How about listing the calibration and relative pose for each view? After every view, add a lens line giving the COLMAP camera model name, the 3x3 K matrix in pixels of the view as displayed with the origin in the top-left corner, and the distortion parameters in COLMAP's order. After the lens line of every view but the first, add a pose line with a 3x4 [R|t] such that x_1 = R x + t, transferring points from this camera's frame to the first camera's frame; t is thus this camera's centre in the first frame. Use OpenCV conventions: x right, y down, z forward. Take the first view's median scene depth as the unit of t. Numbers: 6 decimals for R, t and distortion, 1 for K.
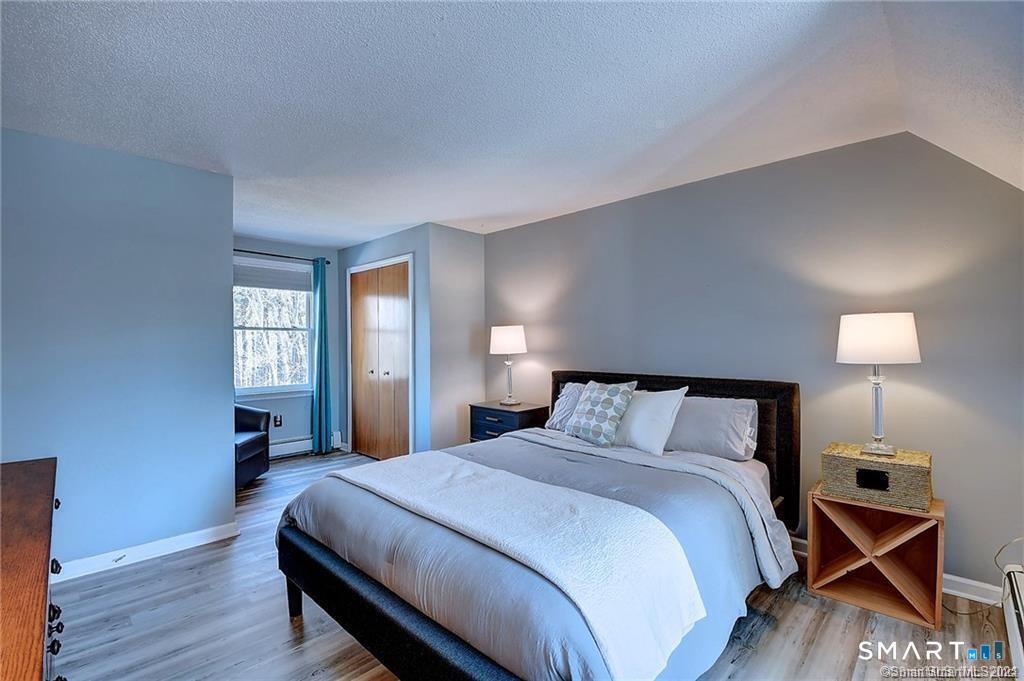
lens RADIAL K [[454.1, 0, 496.2], [0, 454.1, 342.3], [0, 0, 1]] dist [-0.009651, -0.006504]
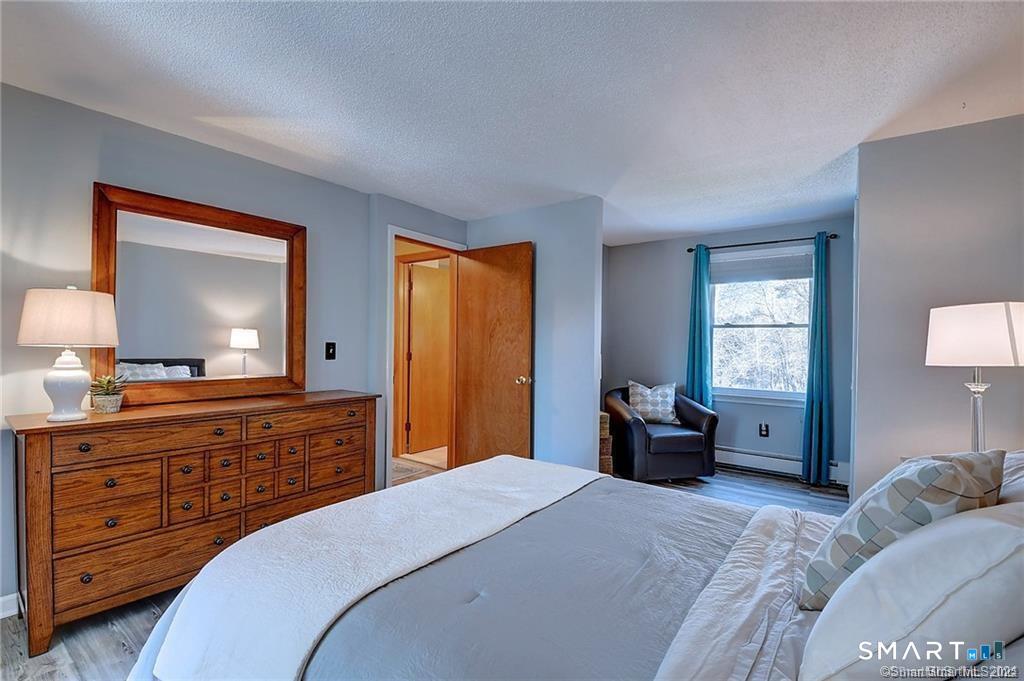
lens RADIAL K [[454.1, 0, 496.2], [0, 454.1, 342.3], [0, 0, 1]] dist [-0.009651, -0.006504]
pose [[0.131901, 0.009994, -0.991212, 0.321274], [-0.011406, 0.999898, 0.008564, 0.000965], [0.991197, 0.010177, 0.132002, 0.364896]]
